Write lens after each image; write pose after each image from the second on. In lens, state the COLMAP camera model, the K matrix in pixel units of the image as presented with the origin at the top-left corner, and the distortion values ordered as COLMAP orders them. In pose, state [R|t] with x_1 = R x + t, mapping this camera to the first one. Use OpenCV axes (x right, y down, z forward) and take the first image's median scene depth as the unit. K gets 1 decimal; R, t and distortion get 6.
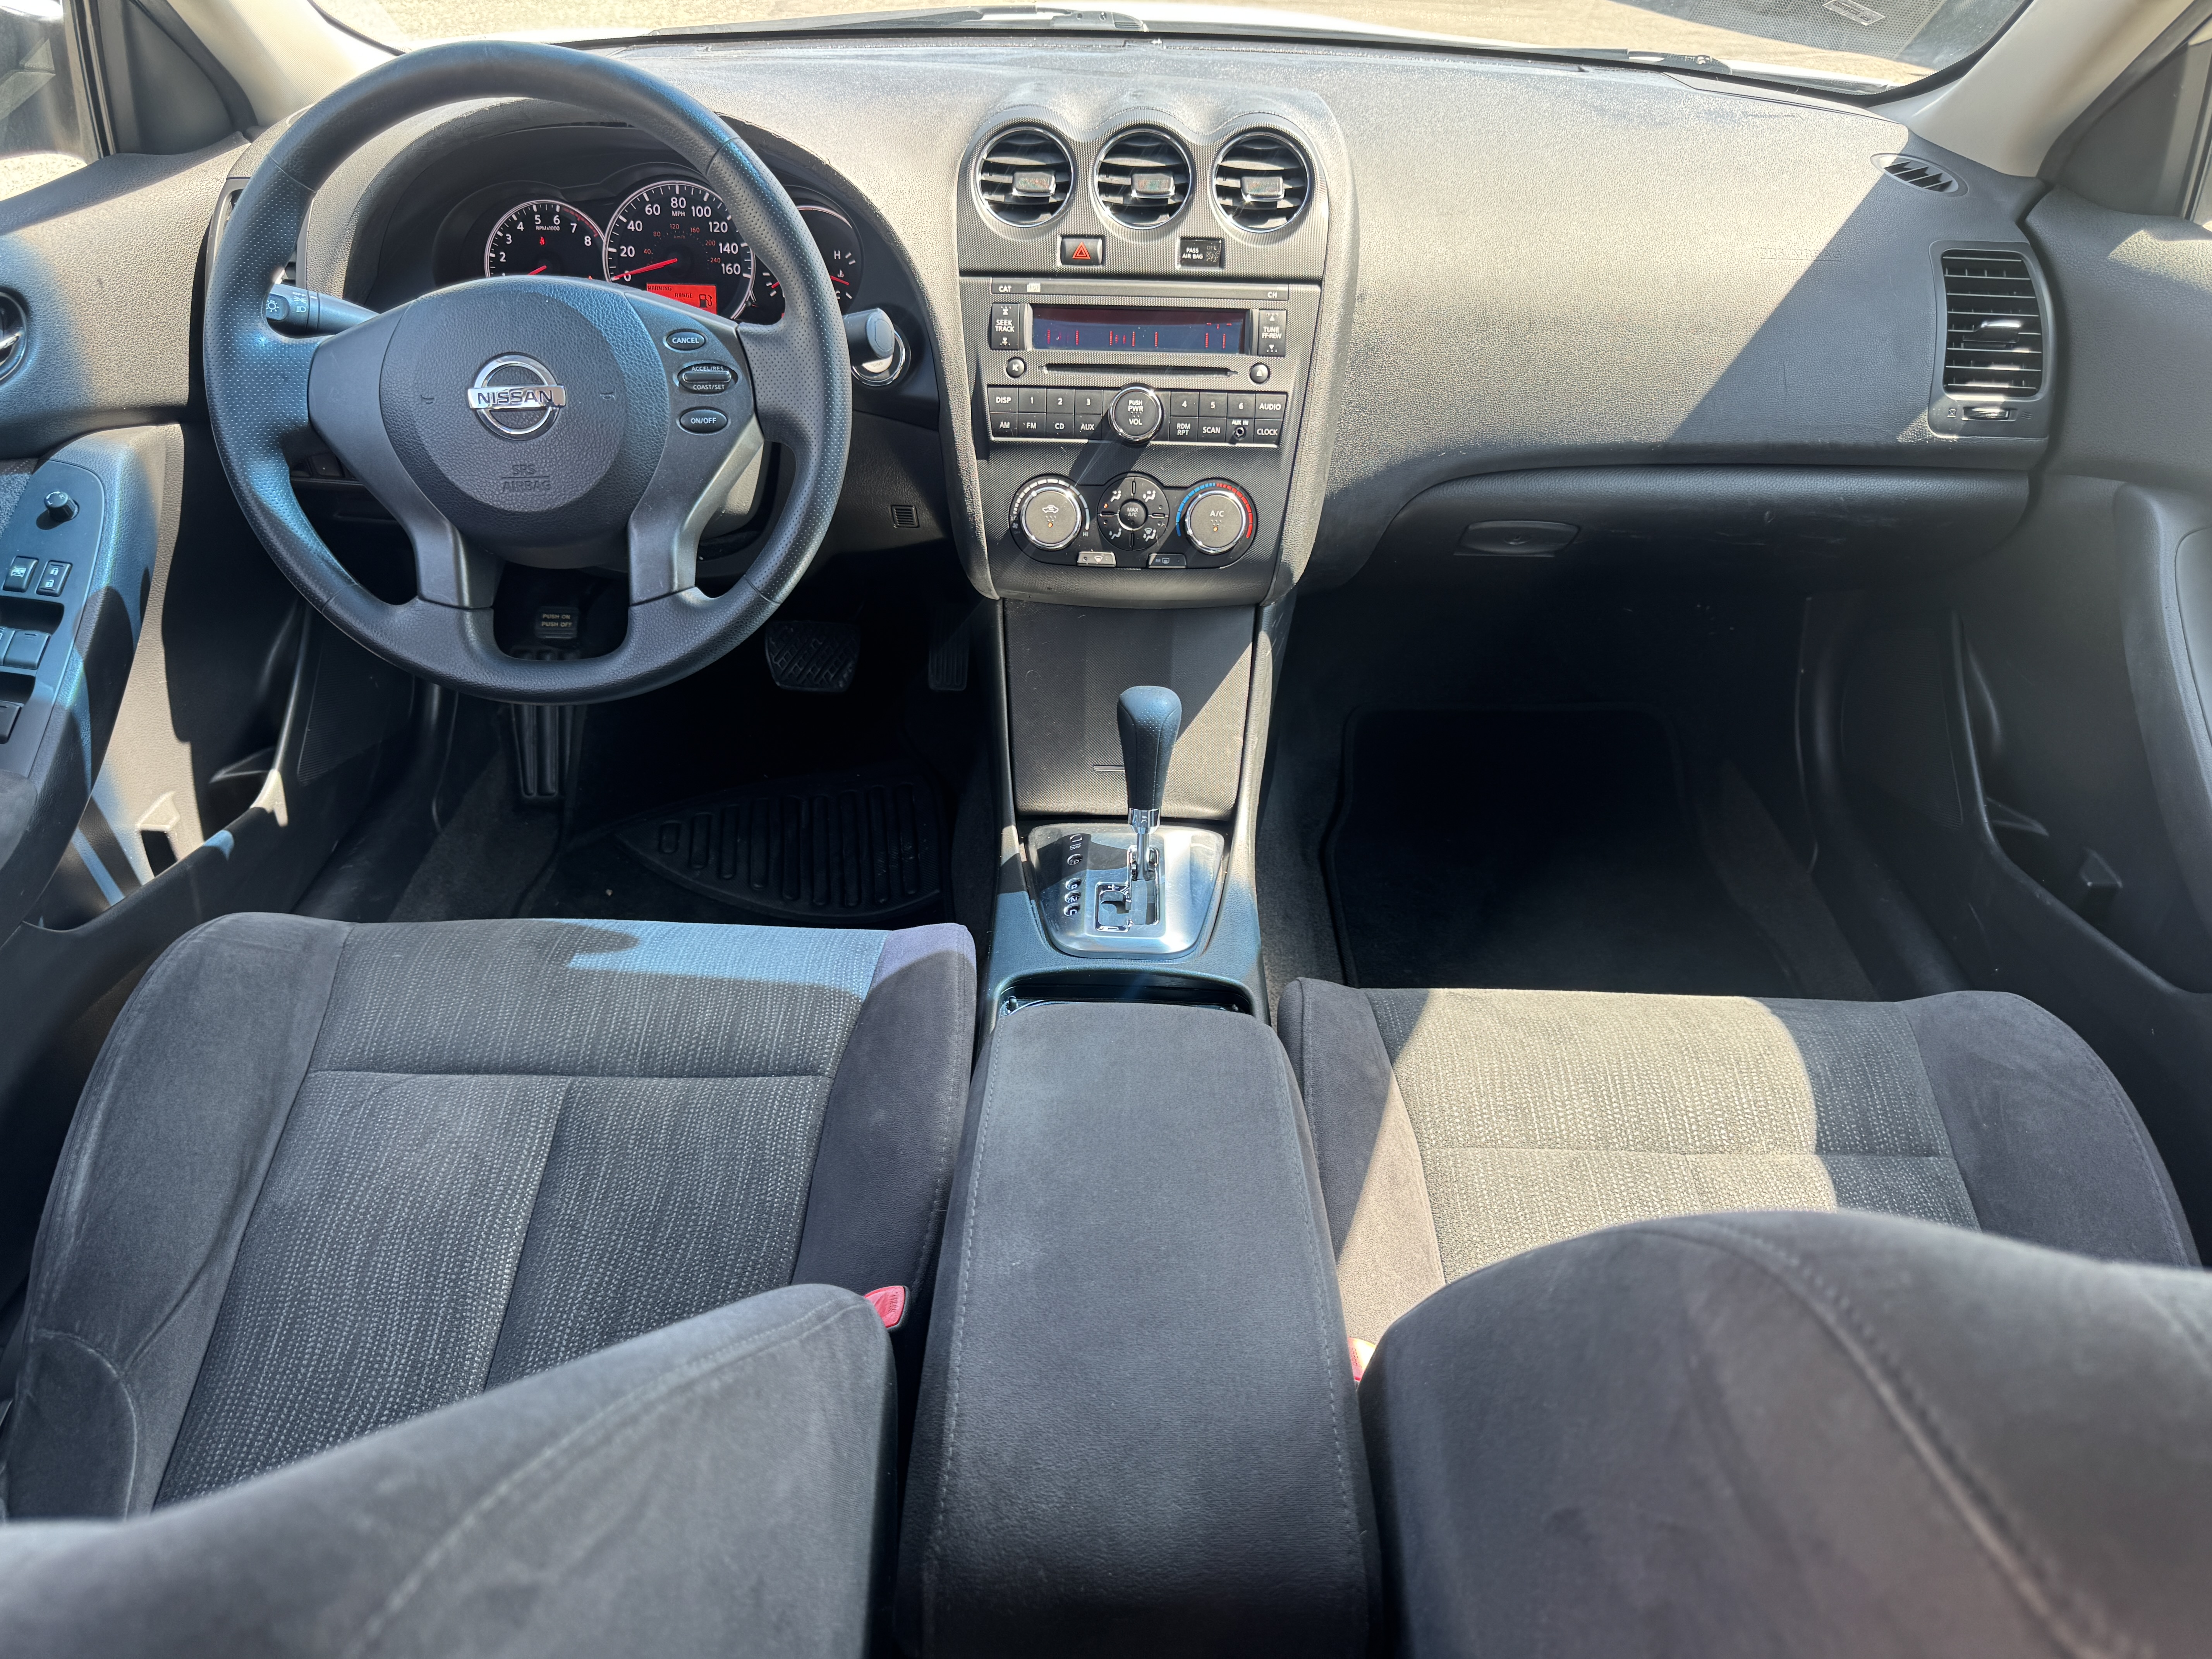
lens RADIAL K [[1561.8, 0, 1091.3], [0, 1561.8, 822.0], [0, 0, 1]] dist [0.043073, -0.042420]
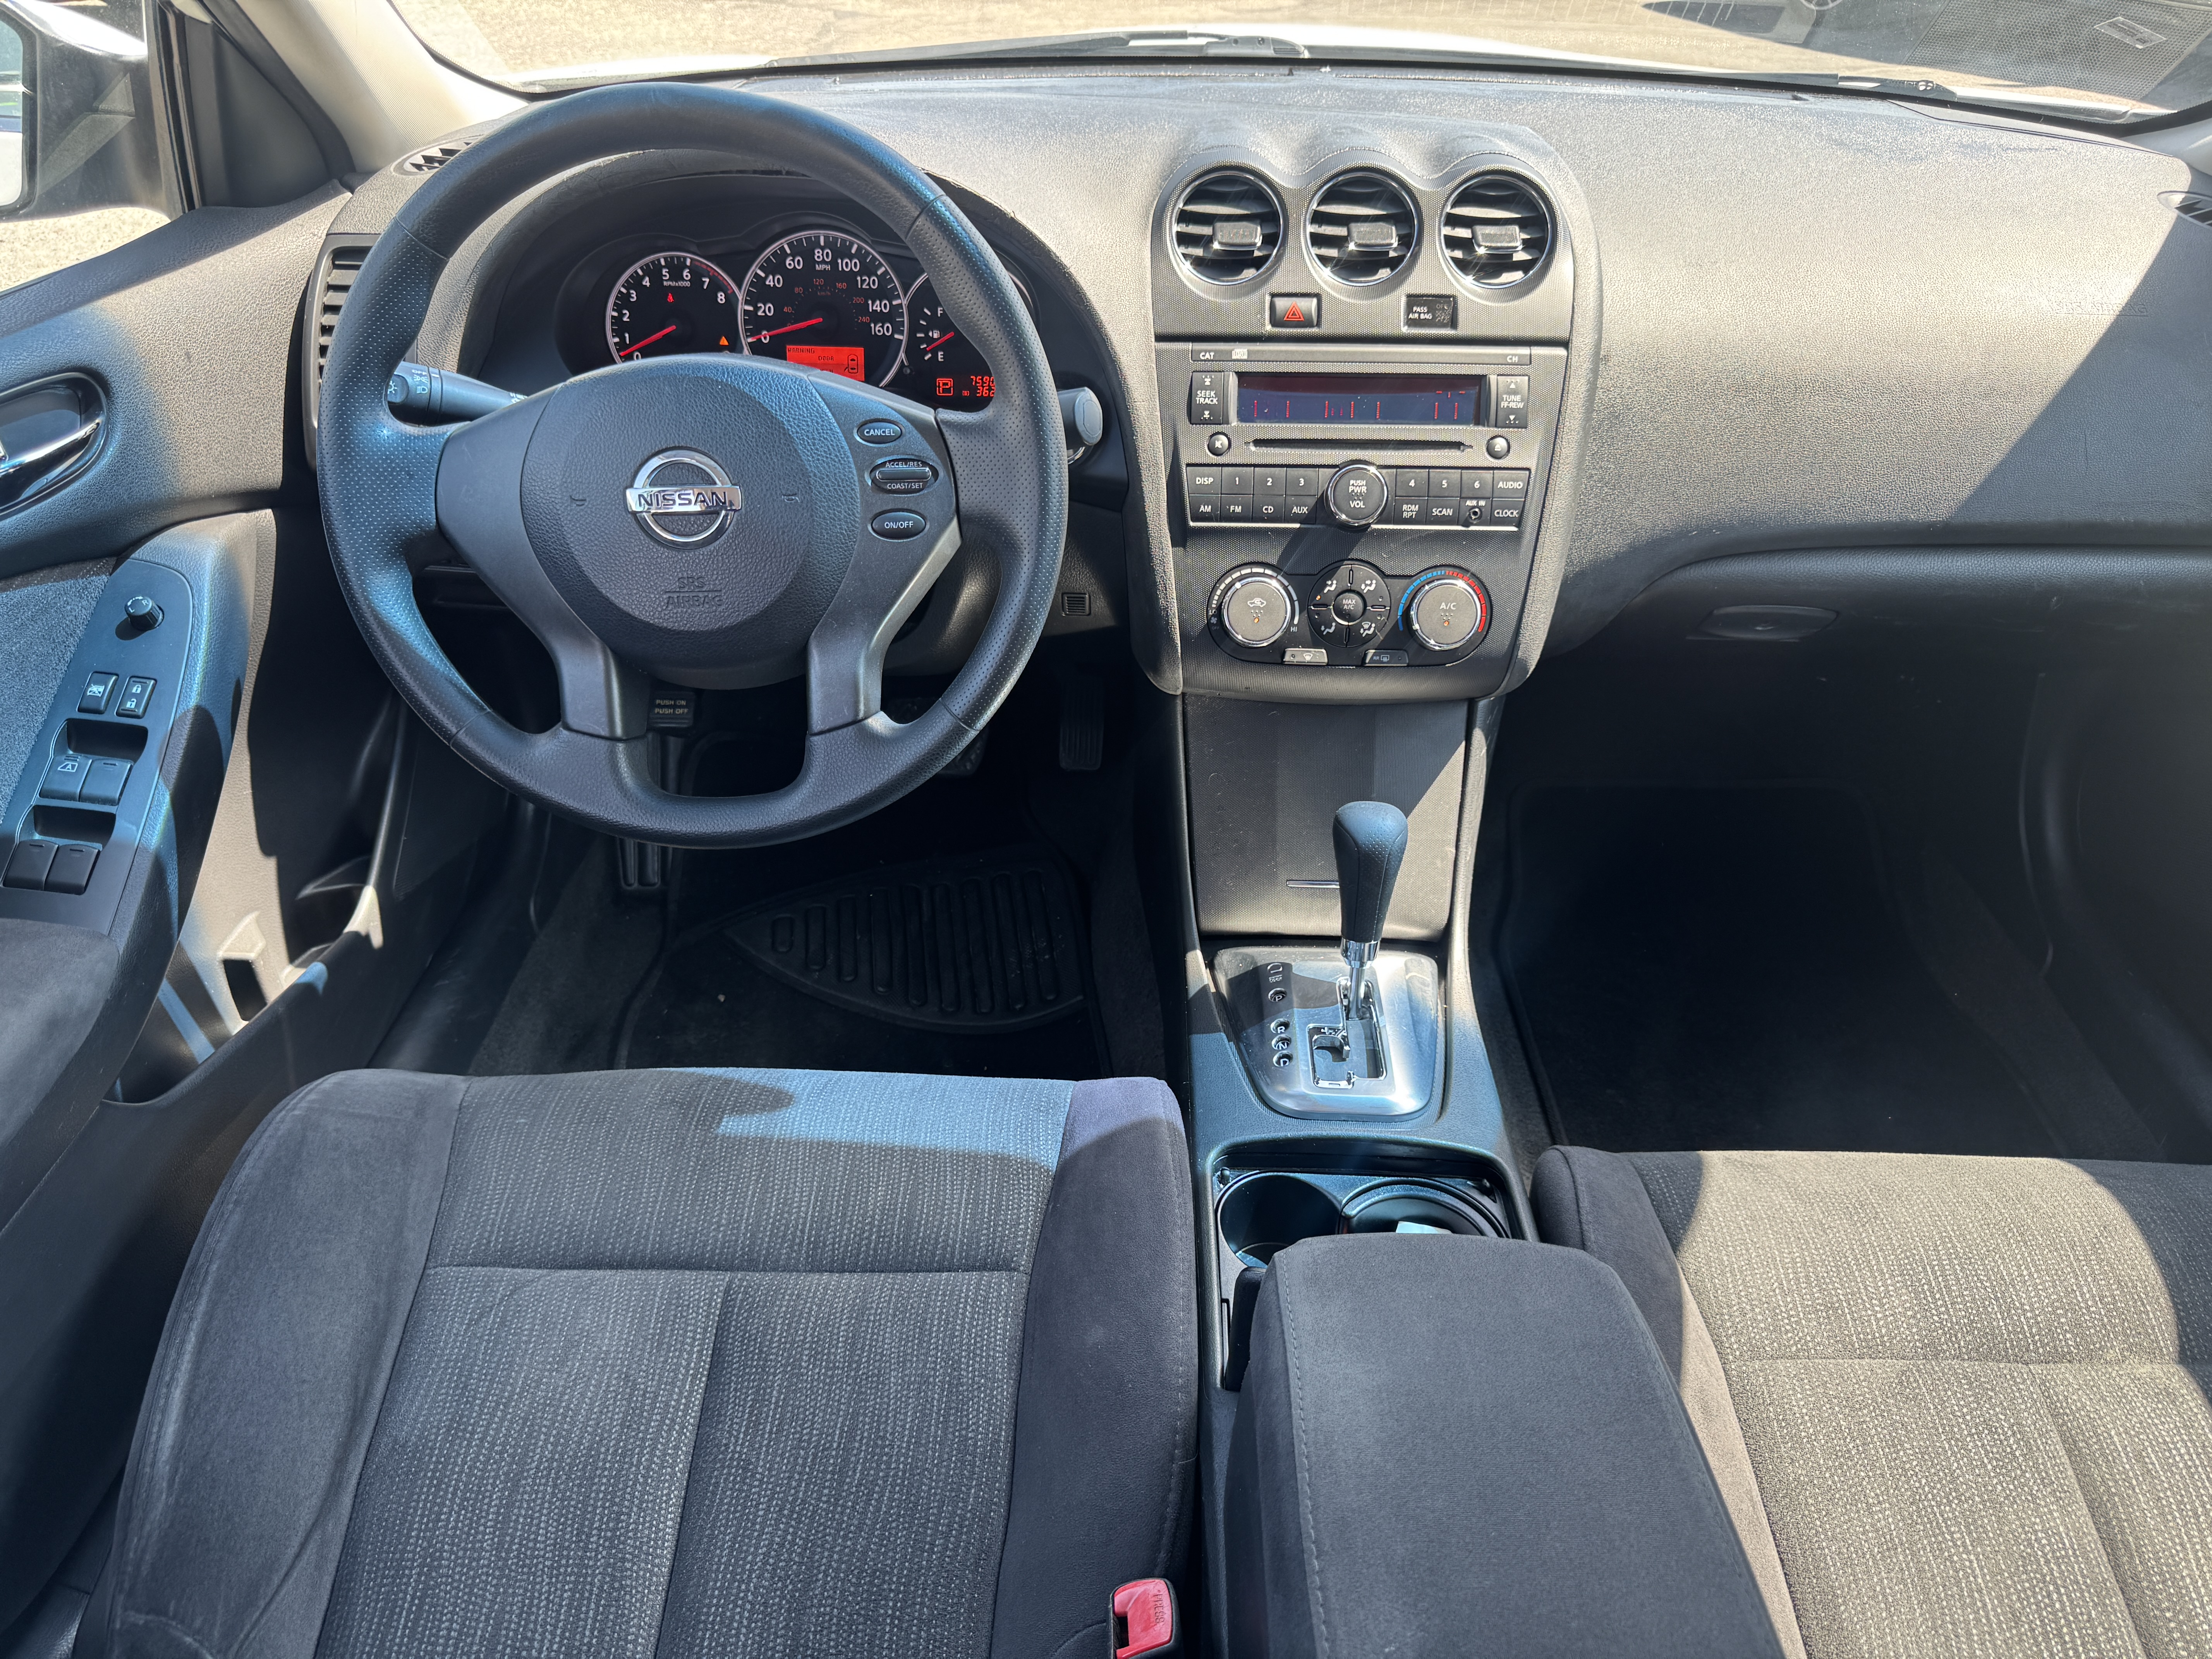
lens RADIAL K [[1561.8, 0, 1110.0], [0, 1561.8, 818.6], [0, 0, 1]] dist [0.043073, -0.042420]
pose [[0.999975, -0.002528, -0.006573, -0.104803], [0.002469, 0.999957, -0.008886, -0.071920], [0.006595, 0.008869, 0.999939, 0.122338]]
